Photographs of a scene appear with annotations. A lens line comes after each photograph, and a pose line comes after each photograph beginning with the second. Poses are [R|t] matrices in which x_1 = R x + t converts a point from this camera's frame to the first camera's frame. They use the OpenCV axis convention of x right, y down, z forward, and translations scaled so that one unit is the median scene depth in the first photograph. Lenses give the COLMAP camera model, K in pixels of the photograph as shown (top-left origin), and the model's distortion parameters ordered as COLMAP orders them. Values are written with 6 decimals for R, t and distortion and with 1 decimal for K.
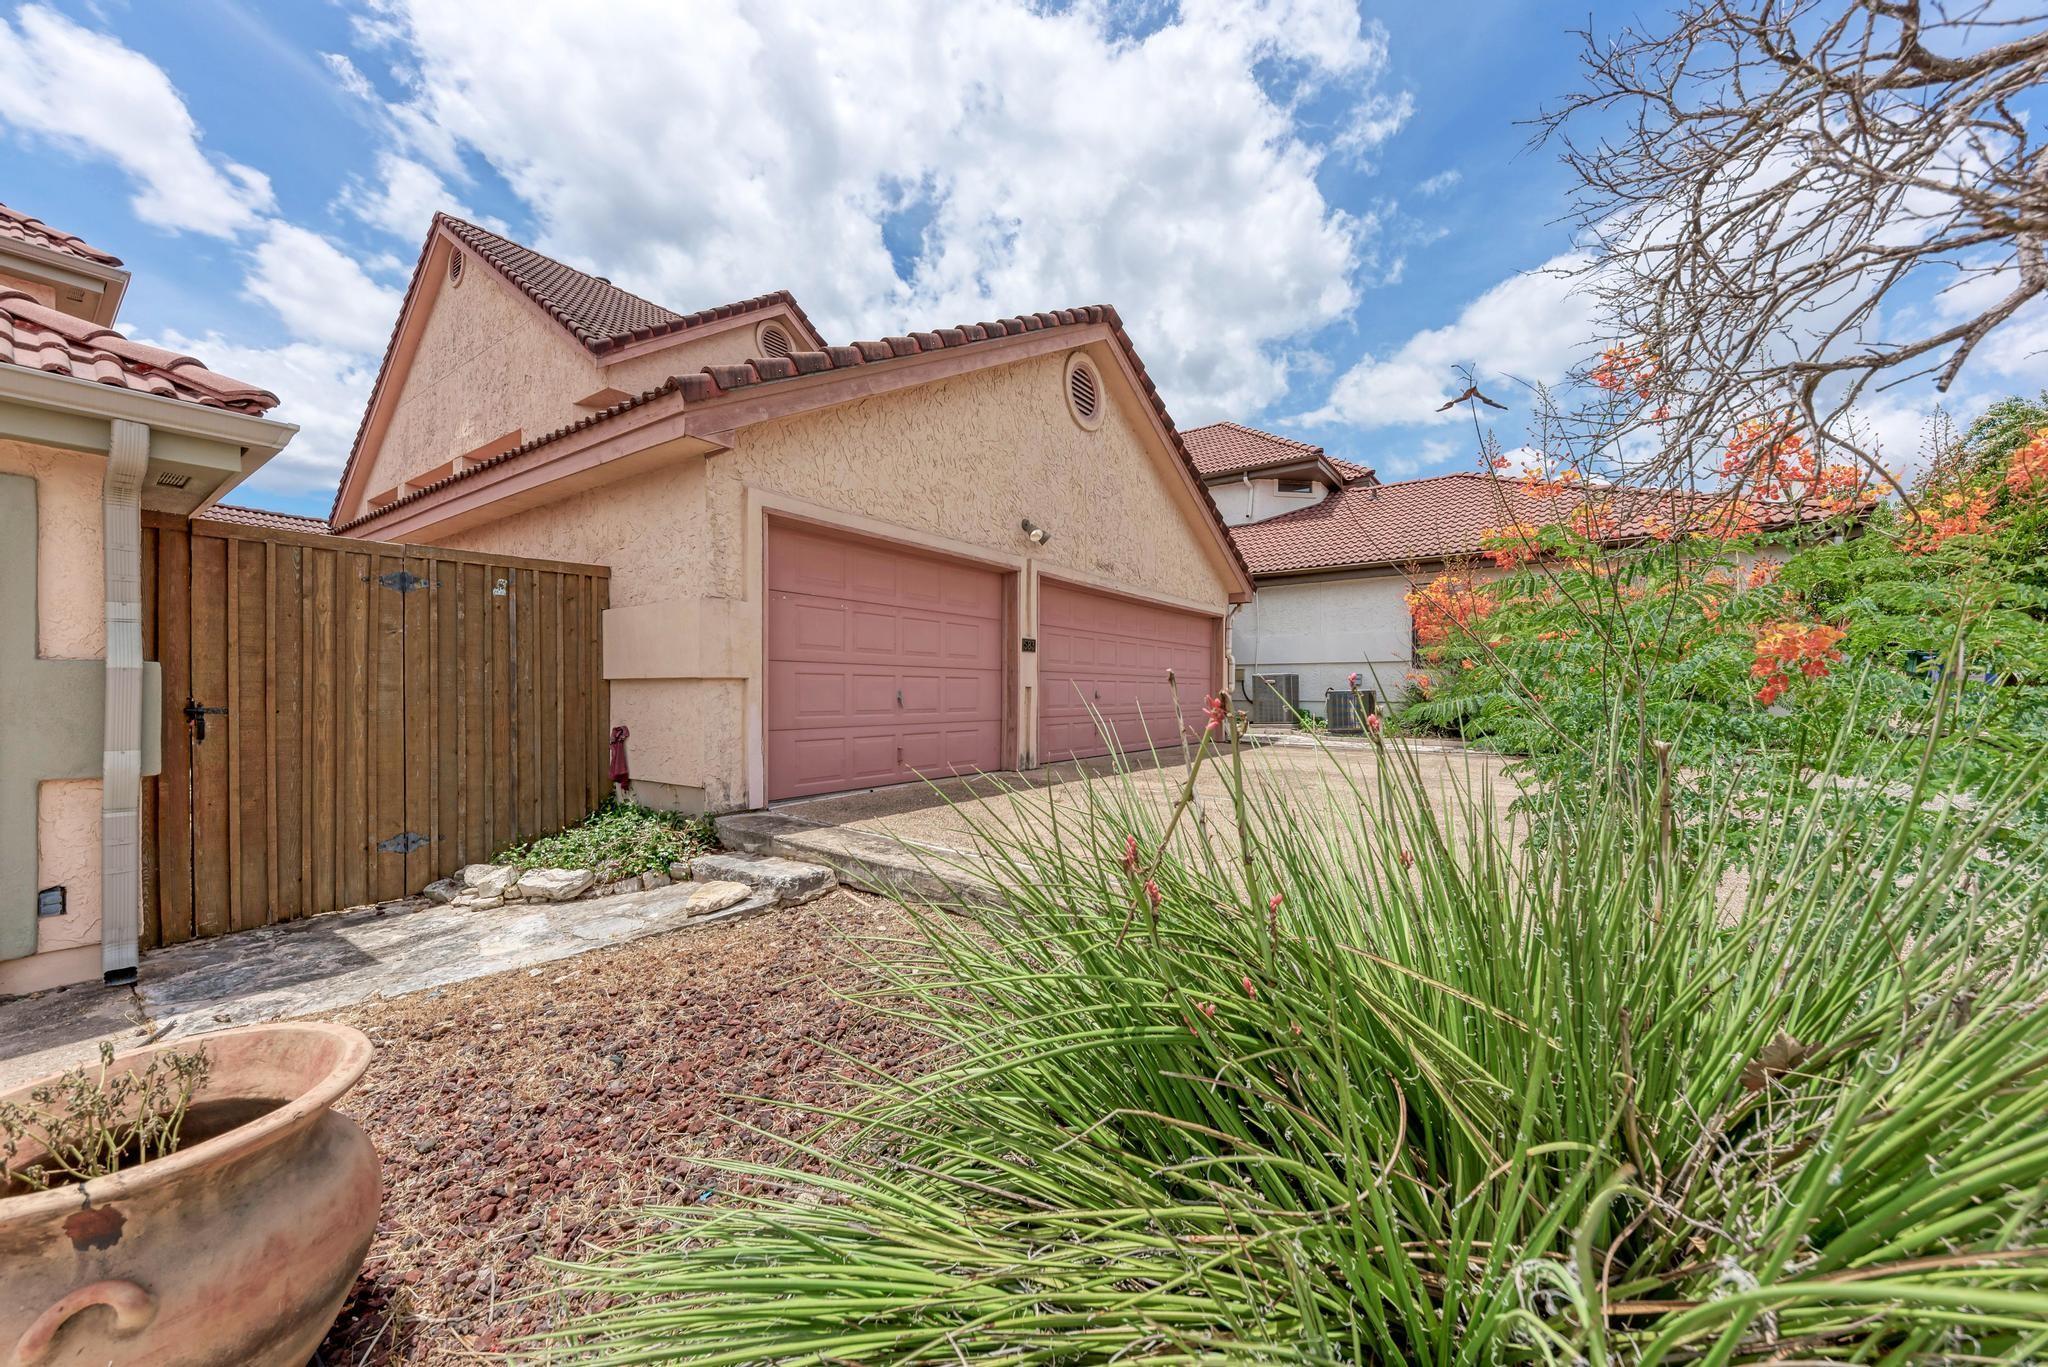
lens RADIAL K [[740.8, 0, 1028.2], [0, 740.8, 693.4], [0, 0, 1]] dist [0.012091, -0.007205]
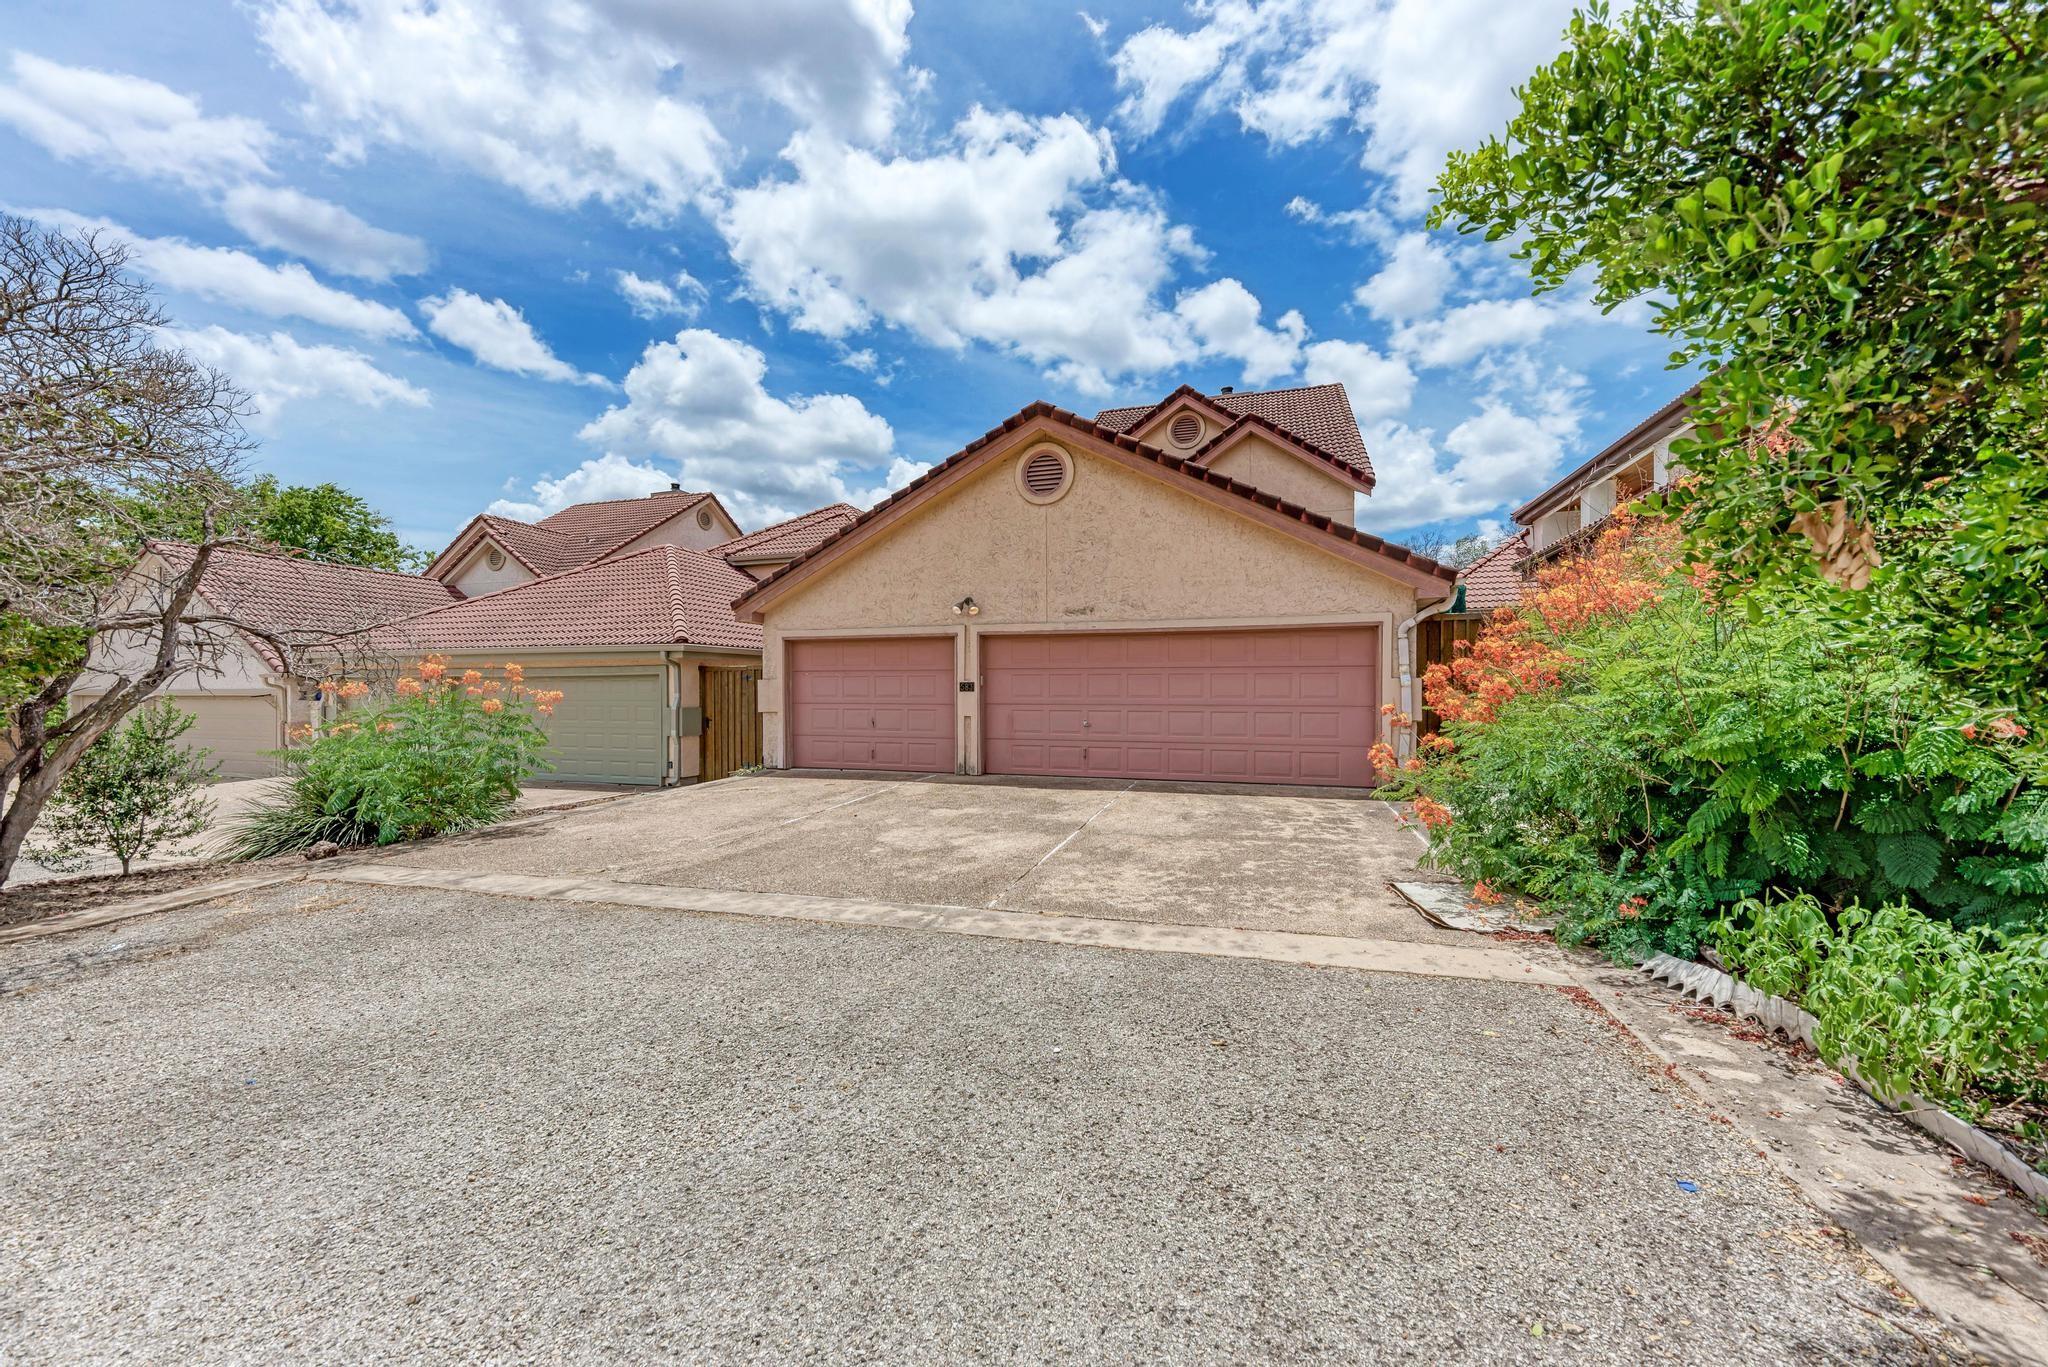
lens RADIAL K [[756.0, 0, 1020.8], [0, 756.0, 693.8], [0, 0, 1]] dist [-0.000214, -0.000096]
pose [[0.304678, 0.000929, -0.952455, 1.377830], [0.000612, 0.999999, 0.001171, -0.051341], [0.952455, -0.000939, 0.304678, 0.647152]]
